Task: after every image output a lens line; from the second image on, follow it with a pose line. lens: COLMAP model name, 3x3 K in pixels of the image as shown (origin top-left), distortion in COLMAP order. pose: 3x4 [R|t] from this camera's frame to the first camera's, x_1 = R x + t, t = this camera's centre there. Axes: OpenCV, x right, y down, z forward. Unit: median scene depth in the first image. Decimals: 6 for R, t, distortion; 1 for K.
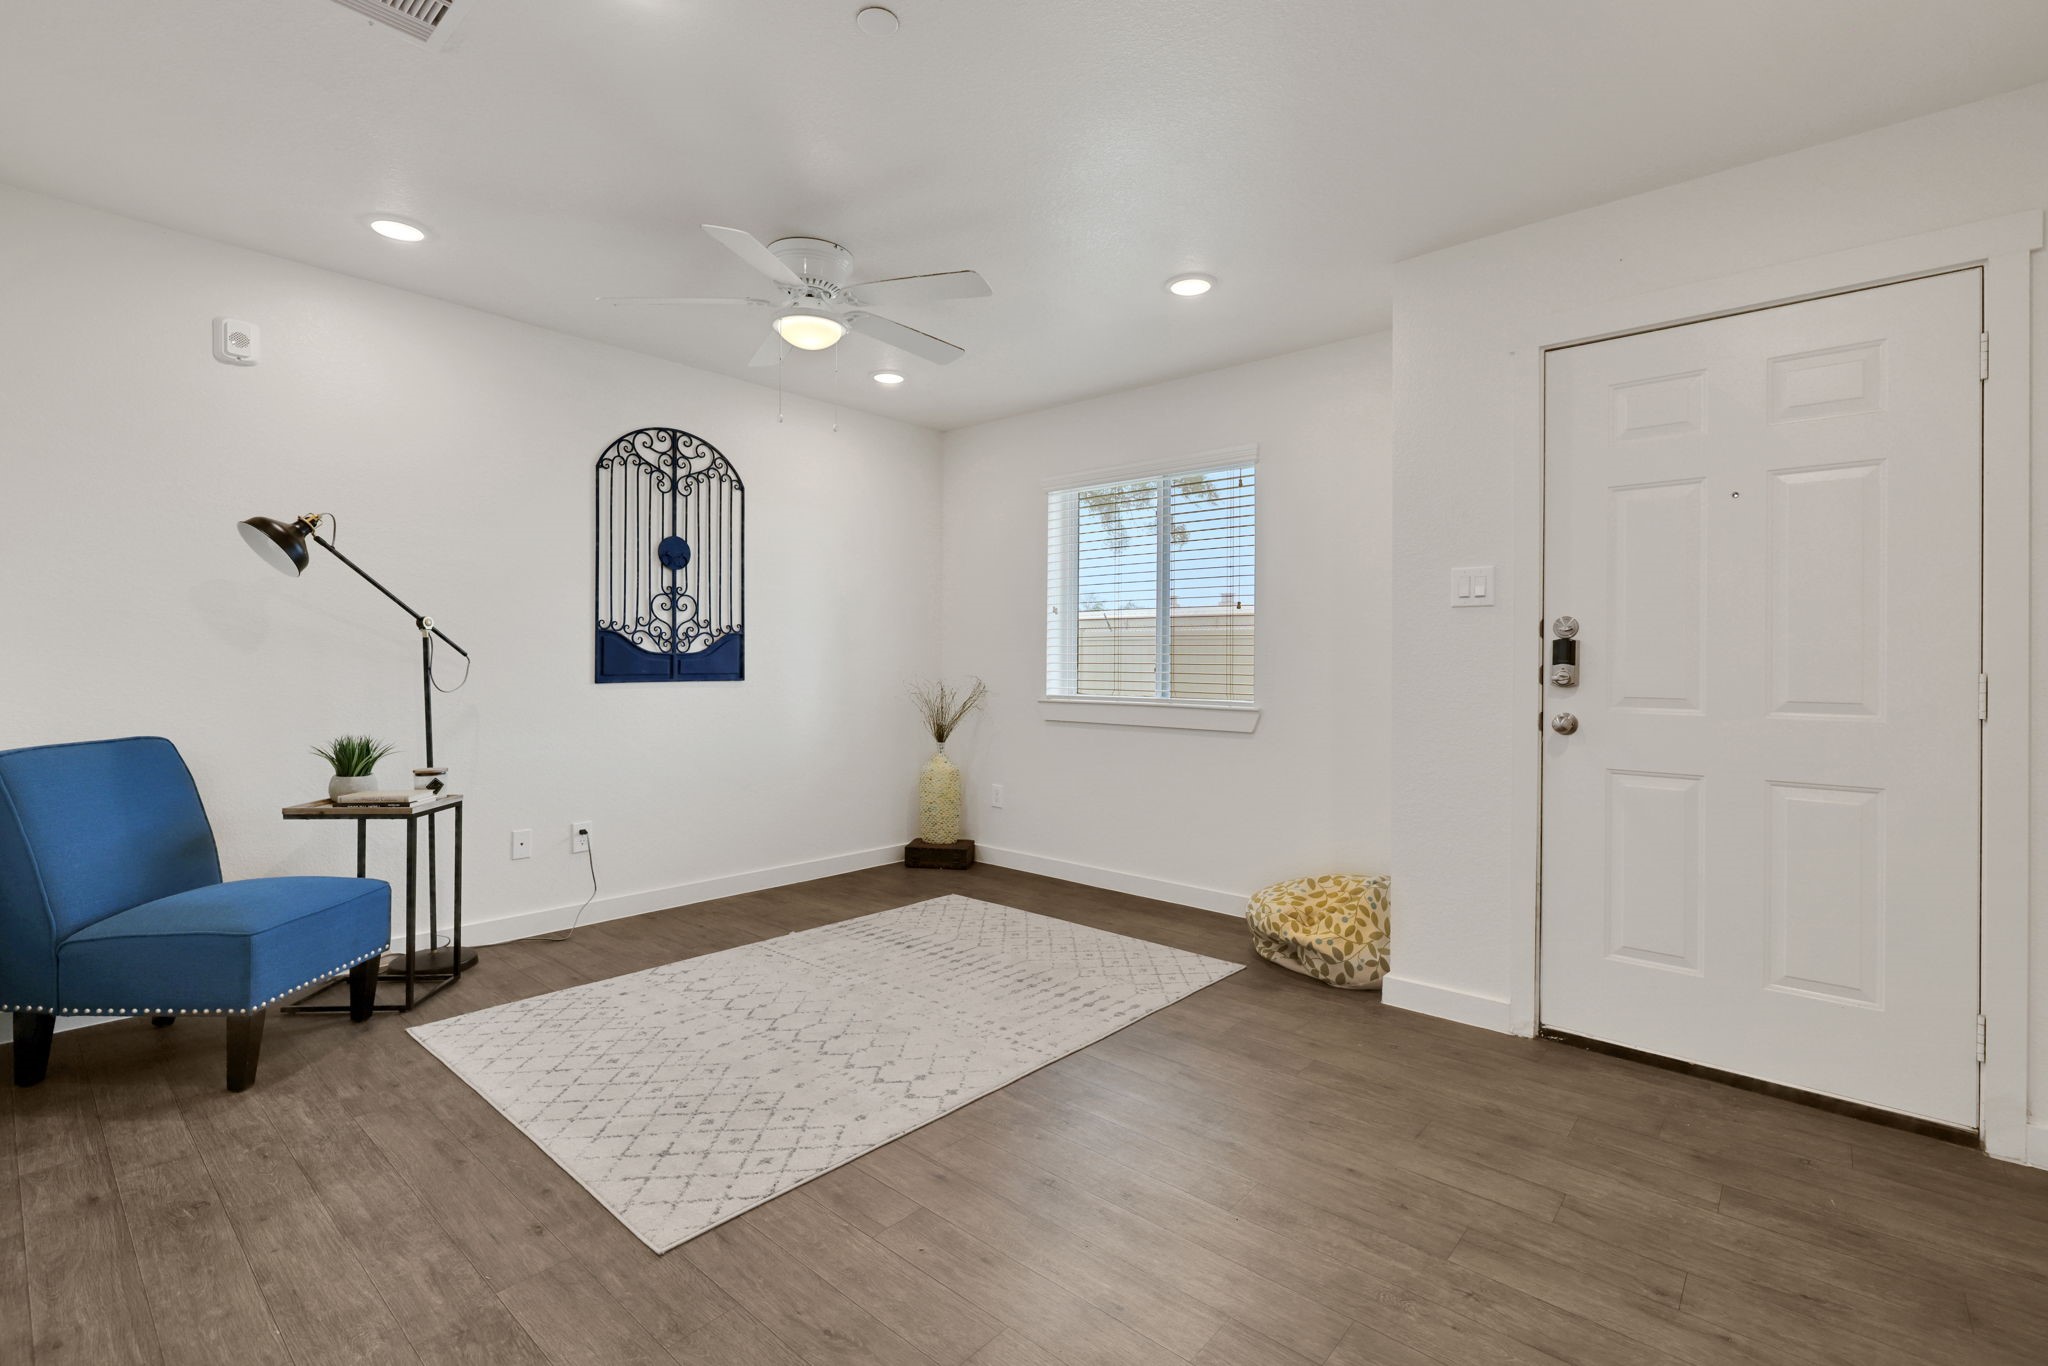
lens RADIAL K [[945.7, 0, 1040.7], [0, 945.7, 678.2], [0, 0, 1]] dist [-0.002853, 0.000456]
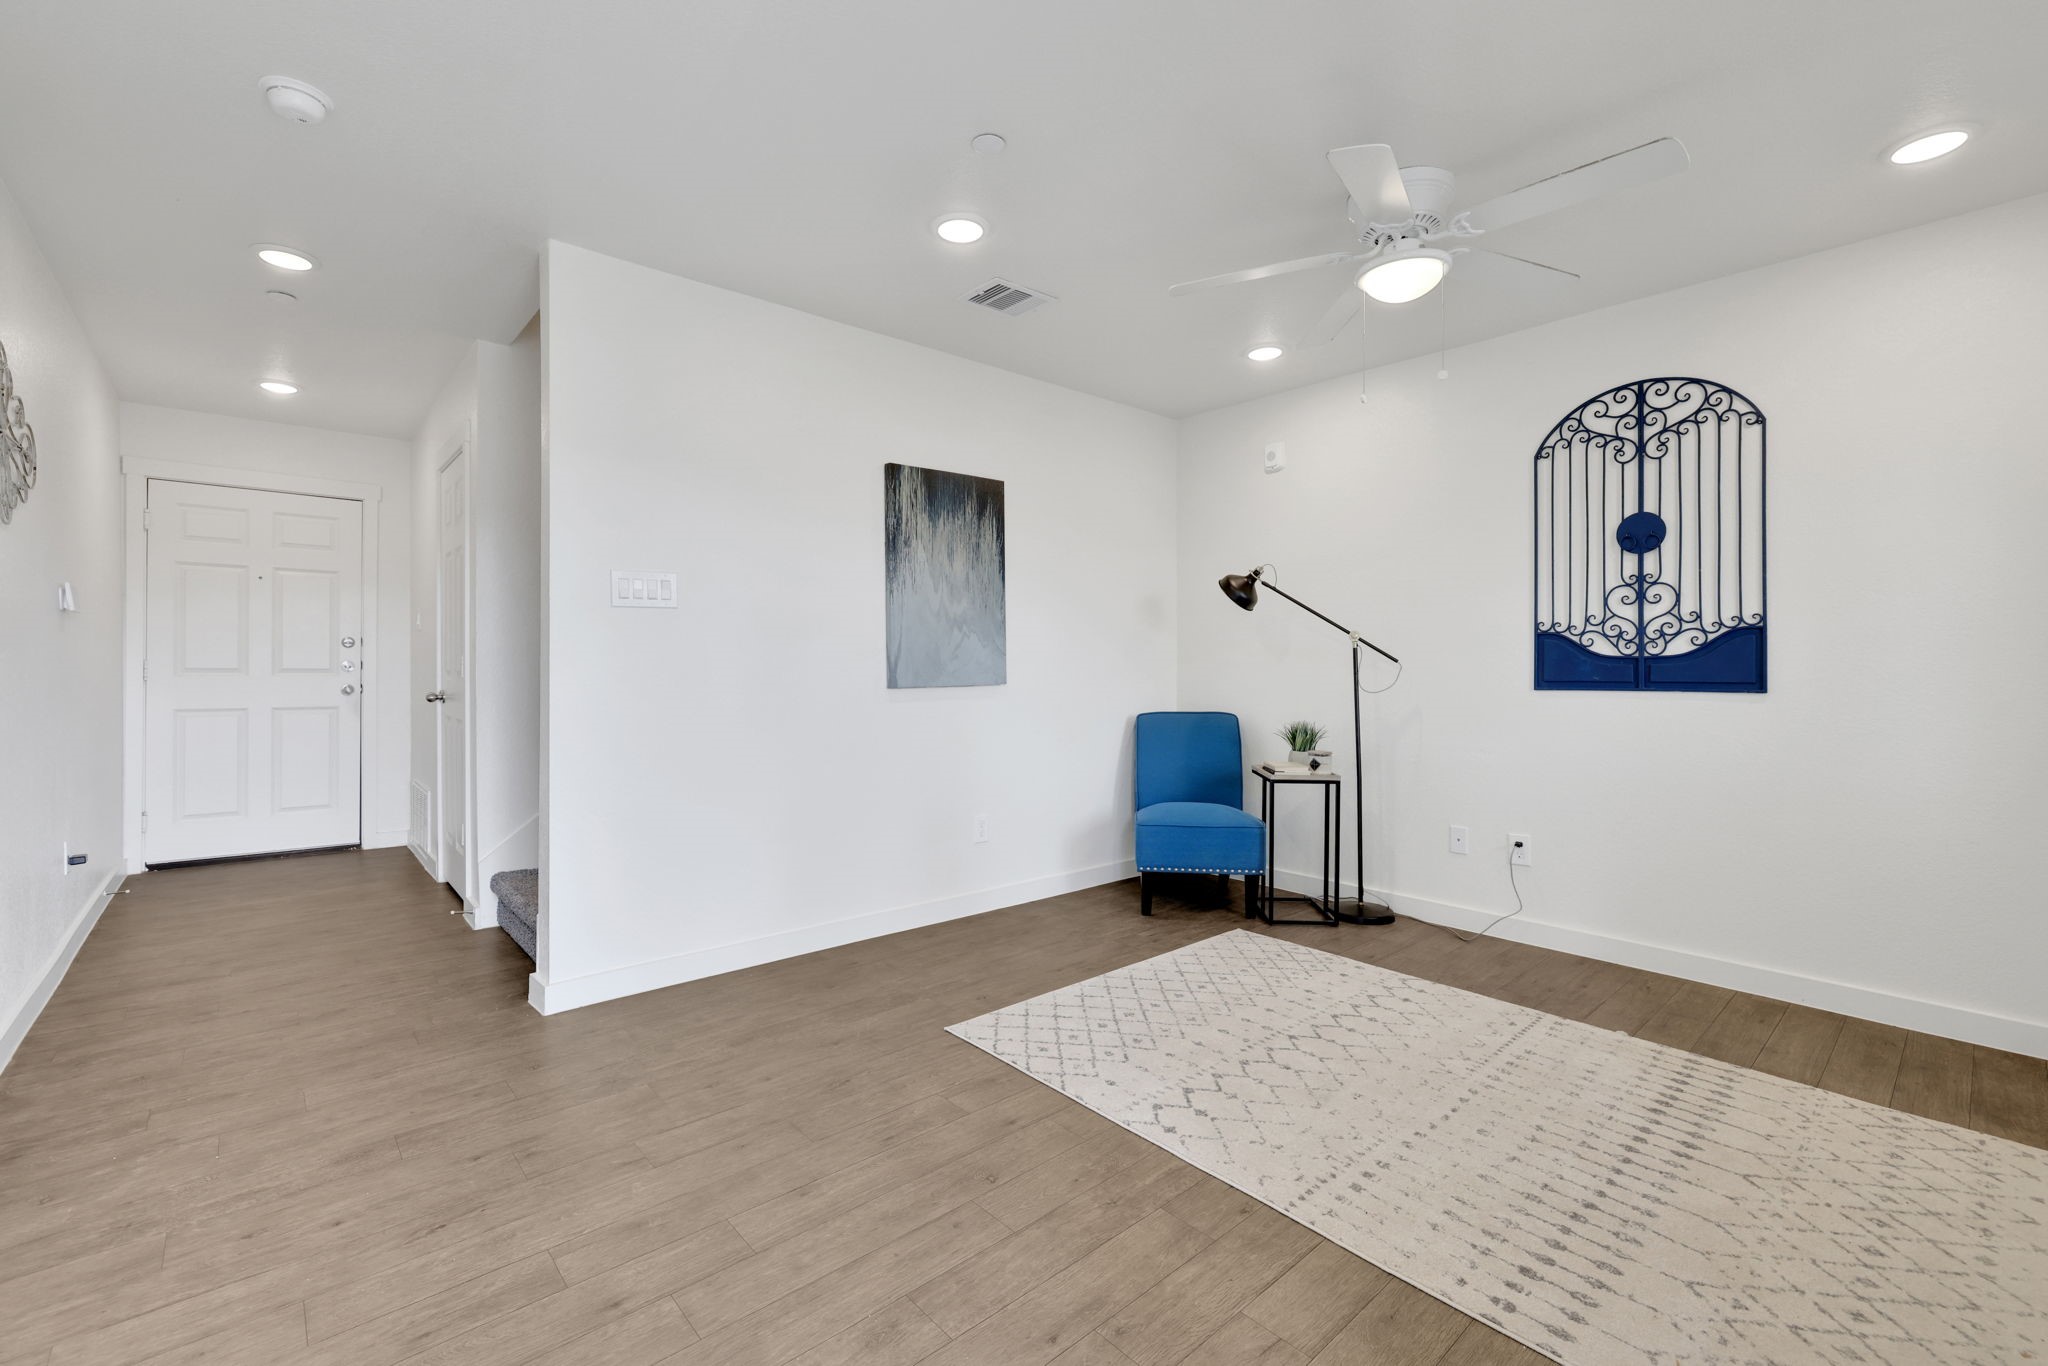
lens RADIAL K [[893.9, 0, 978.2], [0, 893.9, 691.4], [0, 0, 1]] dist [-0.003402, 0.001184]
pose [[-0.191576, 0.020225, -0.981269, 0.507323], [-0.019480, 0.999512, 0.024404, -0.004244], [0.981284, 0.023790, -0.191089, 0.627723]]
